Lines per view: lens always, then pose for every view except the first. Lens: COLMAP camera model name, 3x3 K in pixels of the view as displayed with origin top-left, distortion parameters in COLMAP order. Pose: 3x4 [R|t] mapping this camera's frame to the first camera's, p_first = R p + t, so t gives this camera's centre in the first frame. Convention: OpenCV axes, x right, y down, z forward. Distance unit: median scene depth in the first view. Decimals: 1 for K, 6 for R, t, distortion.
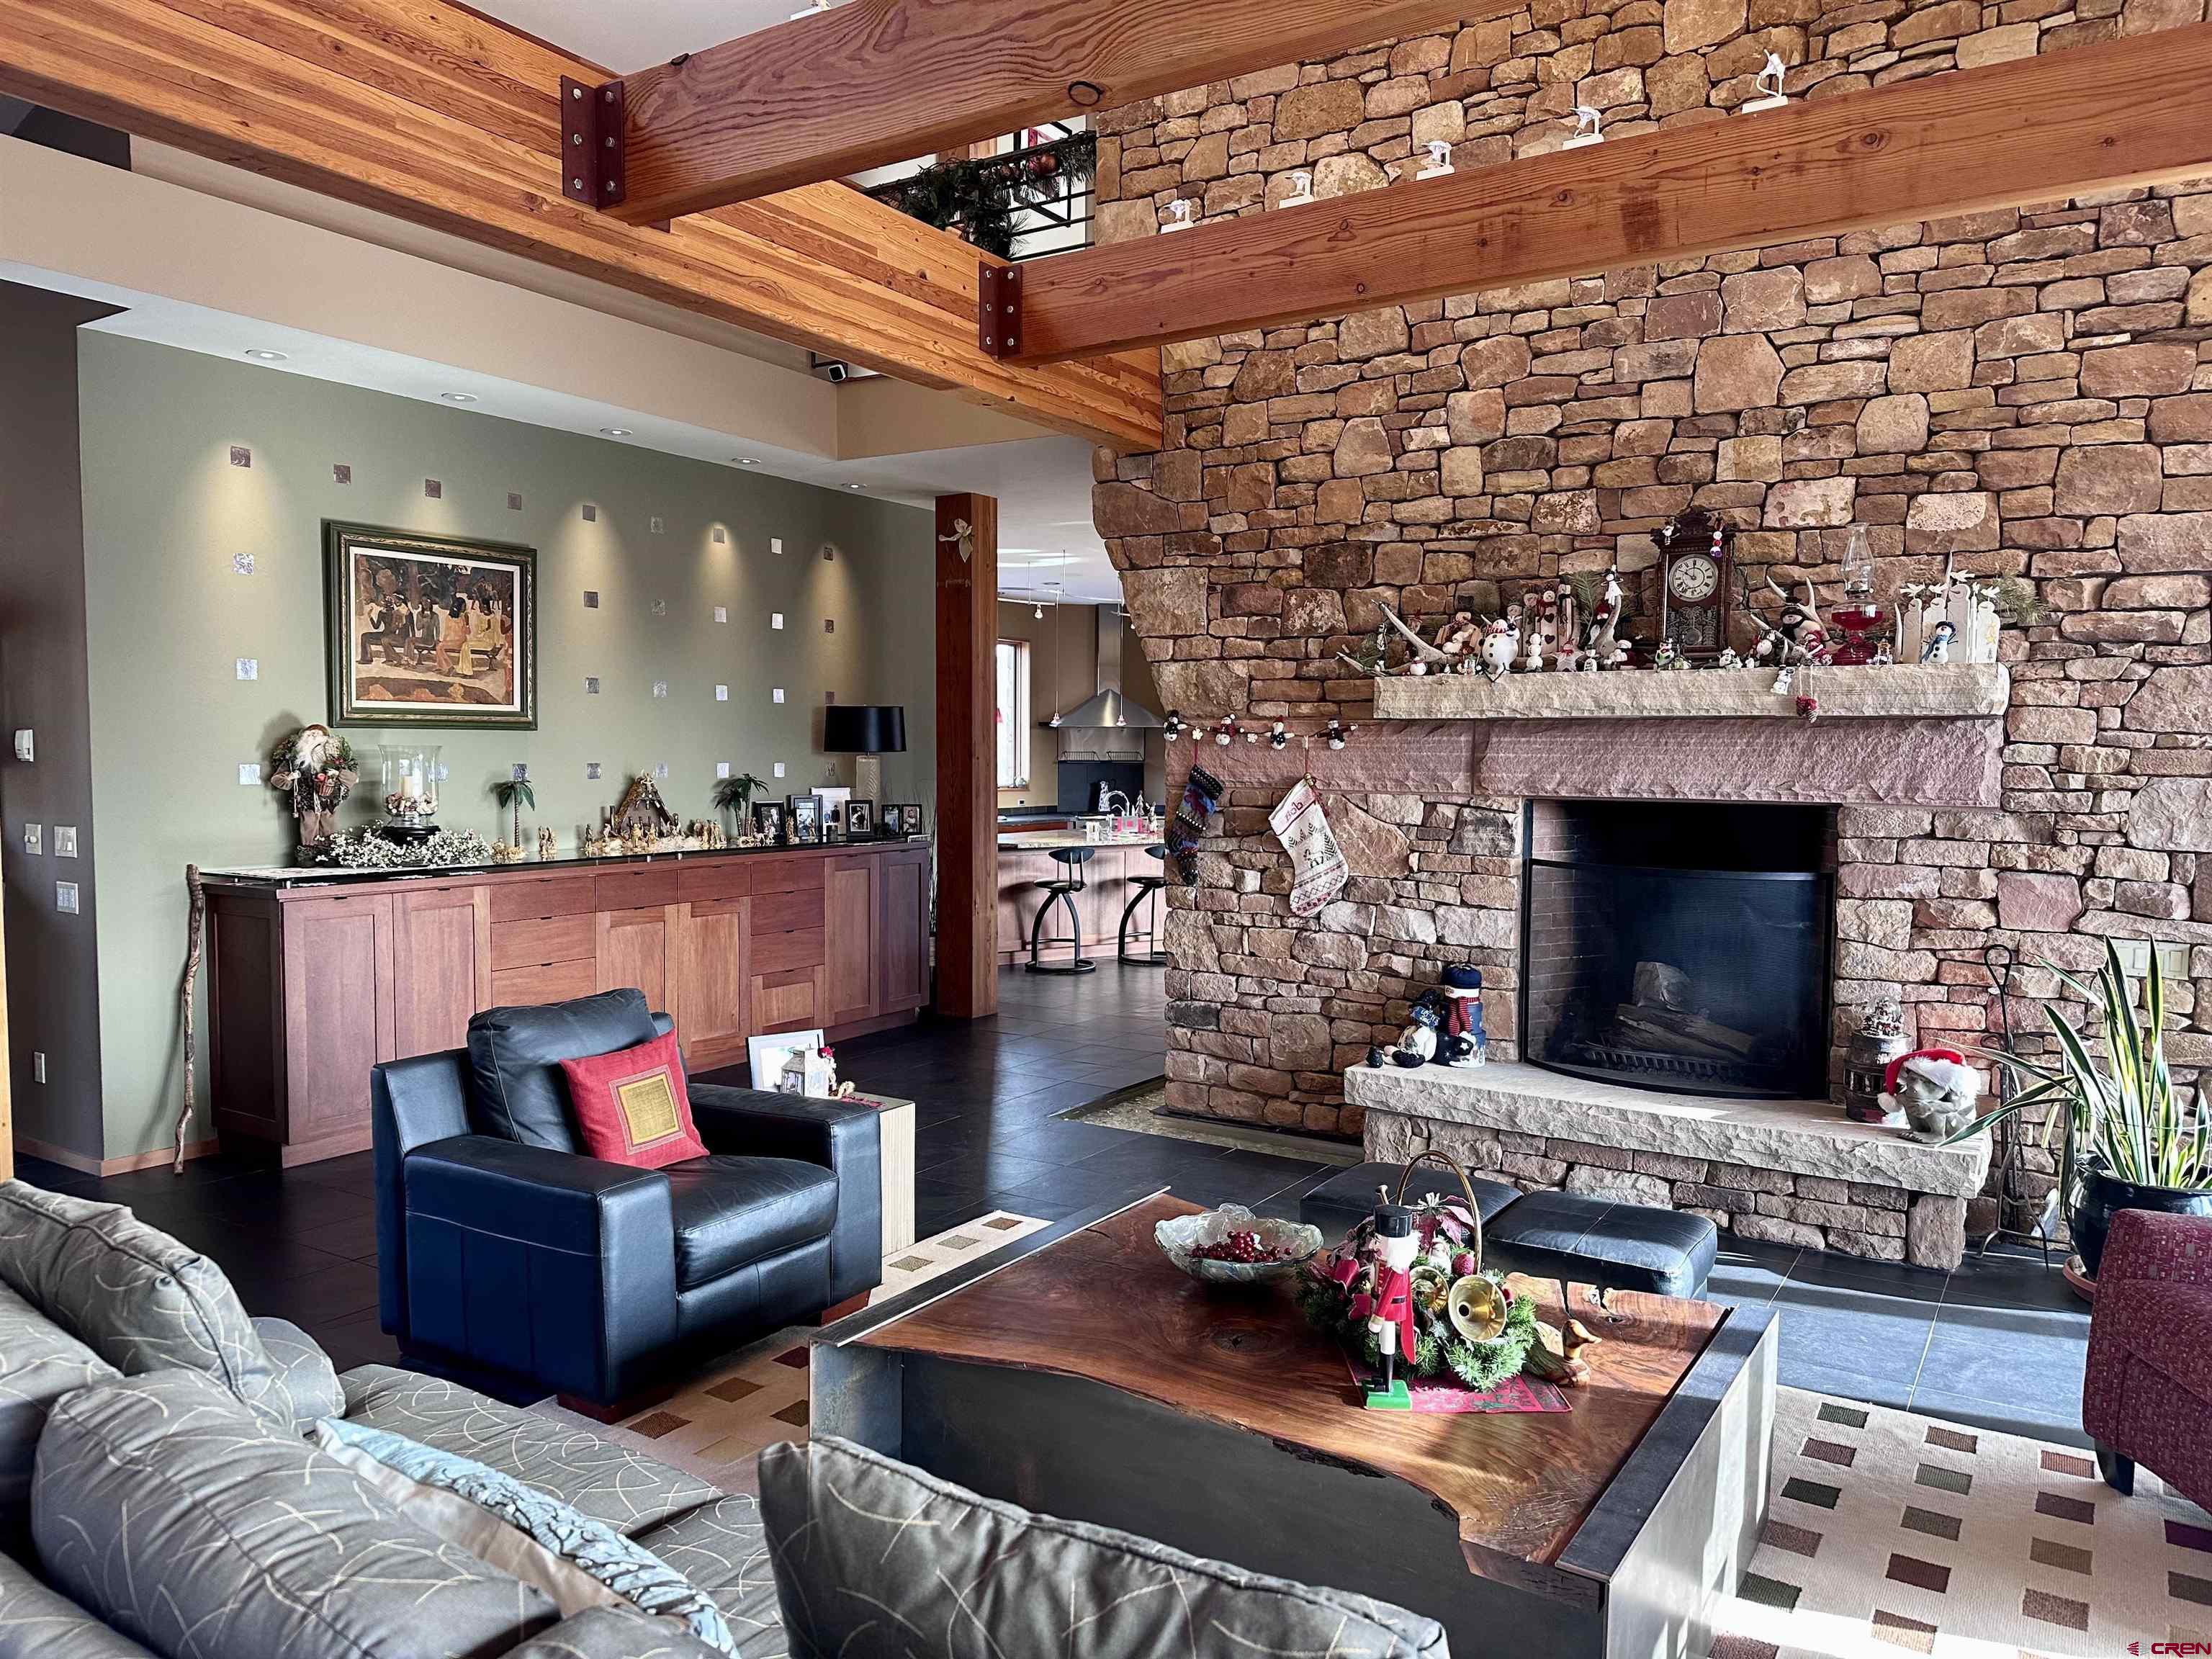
lens RADIAL K [[1538.4, 0, 1097.7], [0, 1538.4, 827.6], [0, 0, 1]] dist [0.023898, -0.018153]
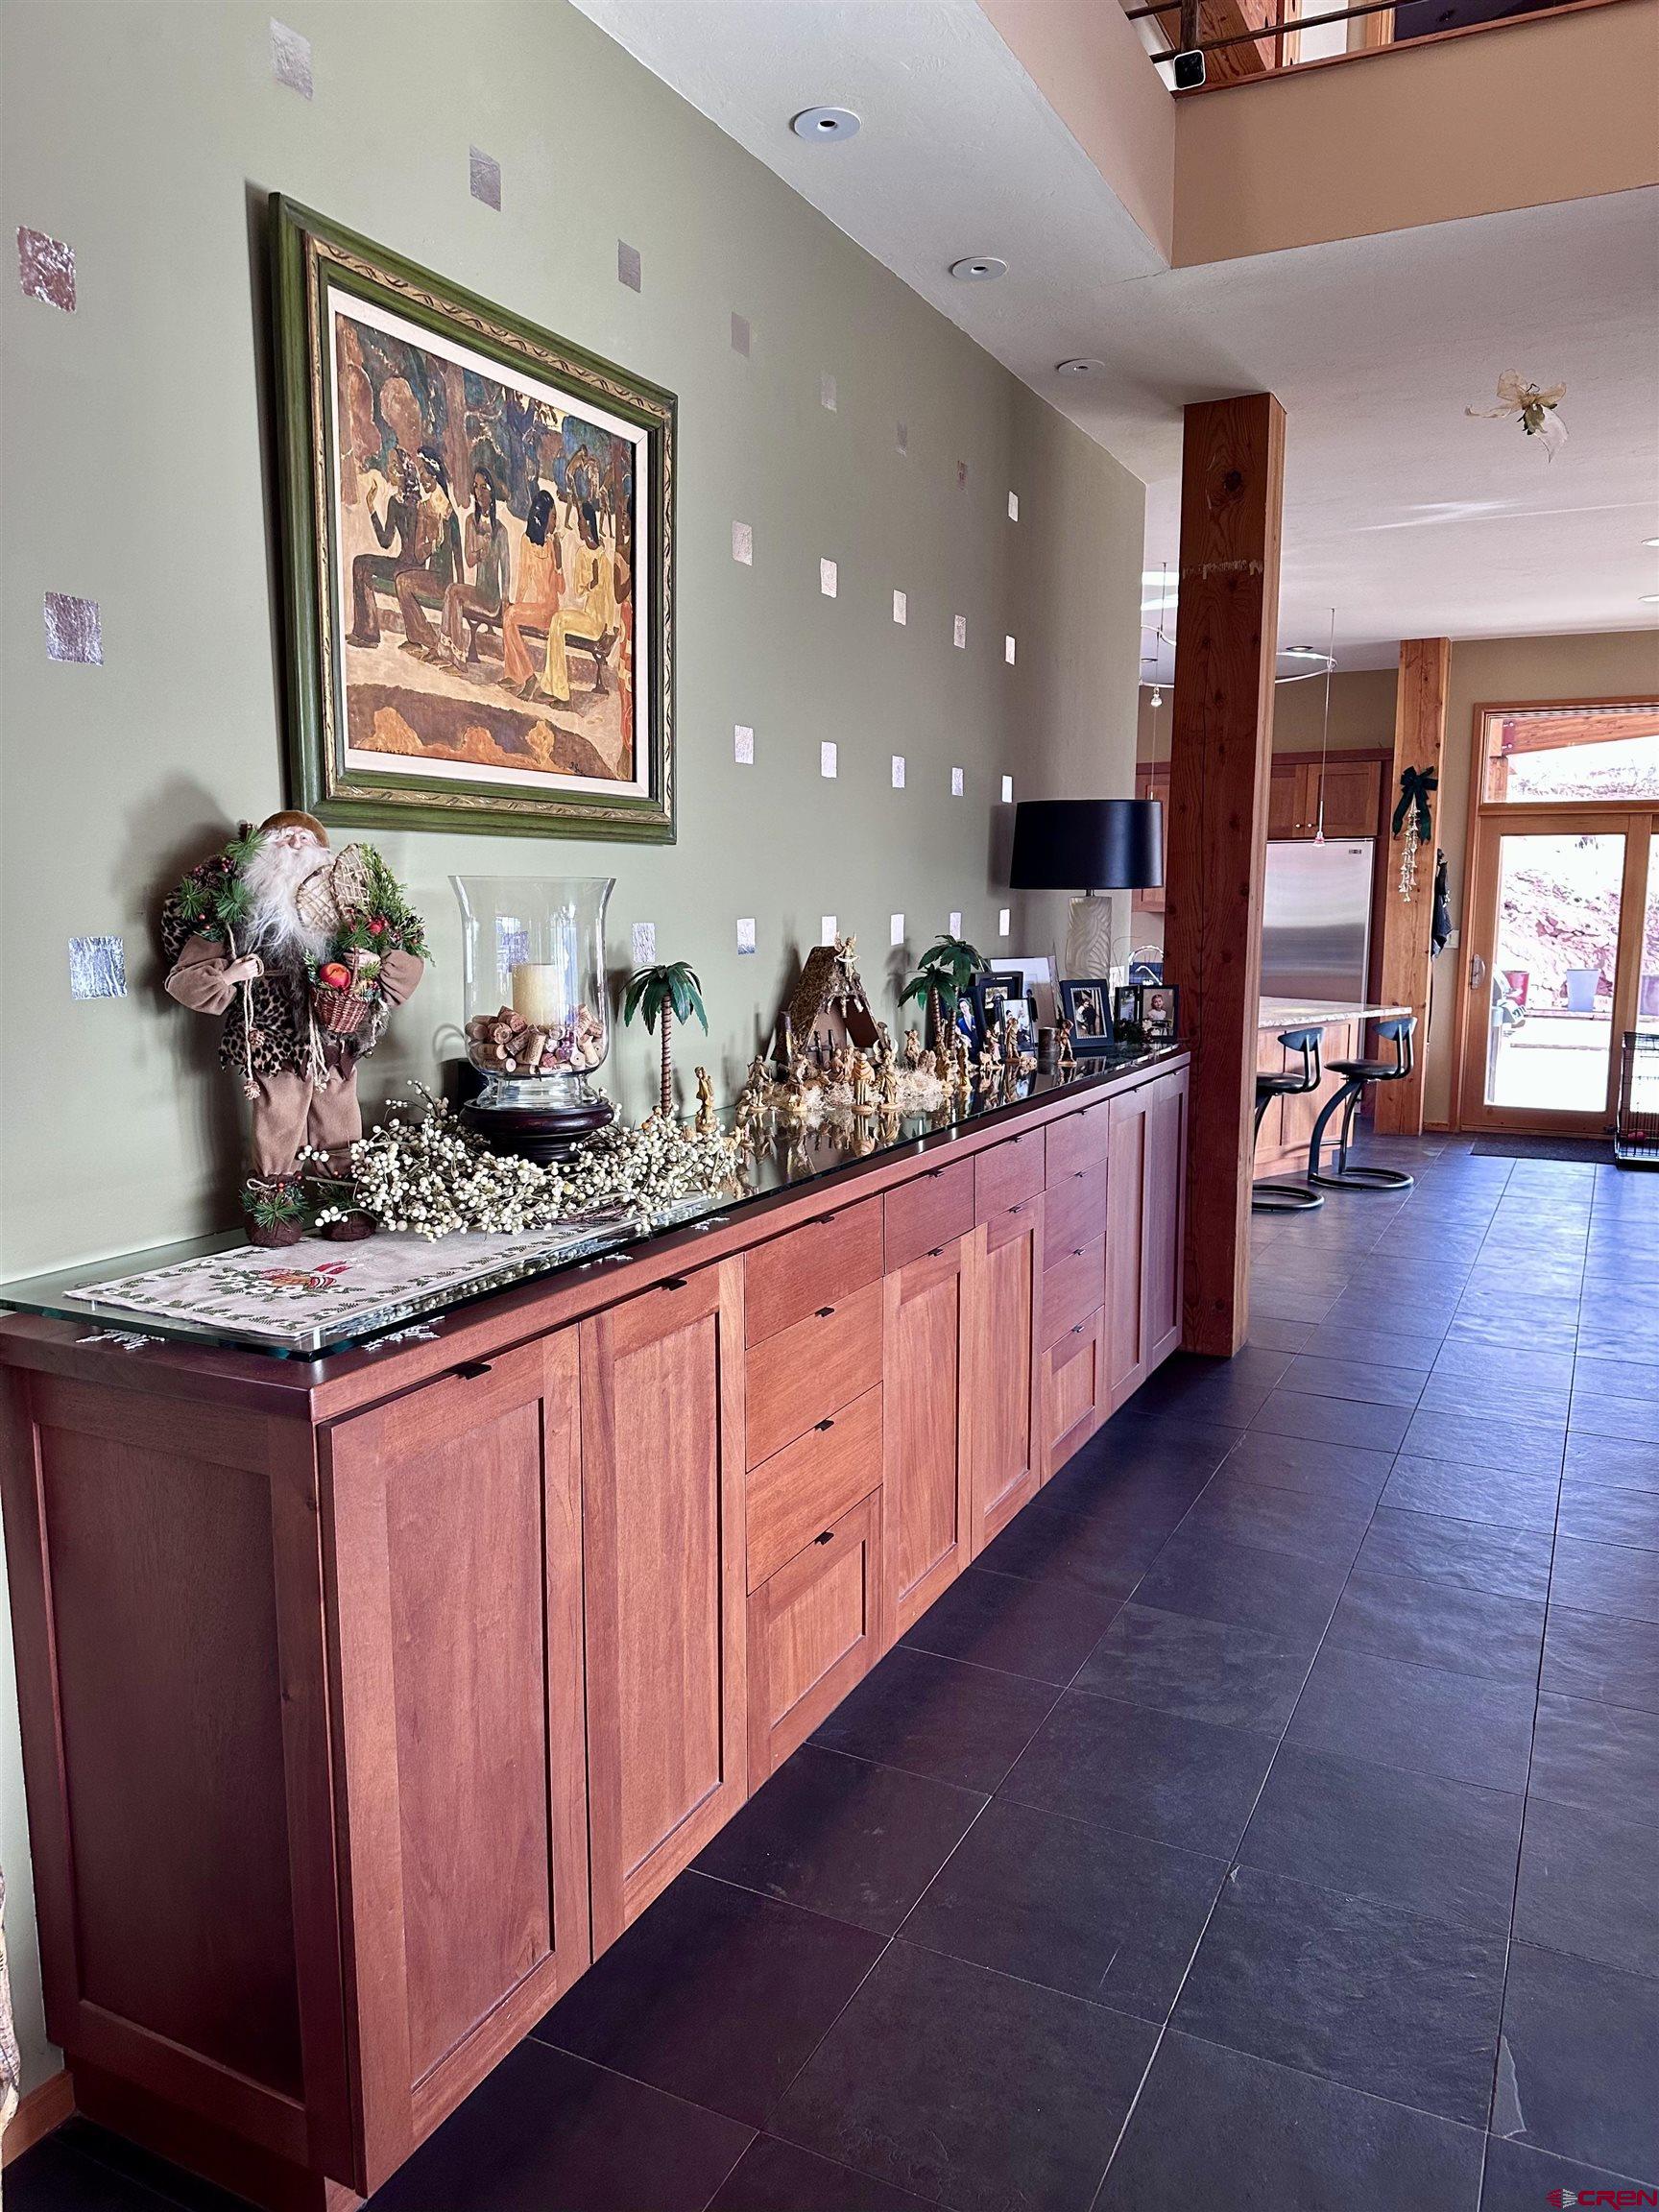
lens RADIAL K [[1538.4, 0, 831.4], [0, 1538.4, 1112.8], [0, 0, 1]] dist [0.023898, -0.018153]
pose [[0.992976, -0.028503, 0.114831, -0.341074], [0.018234, 0.995819, 0.089507, -0.024035], [-0.116902, -0.086784, 0.989344, 0.520581]]
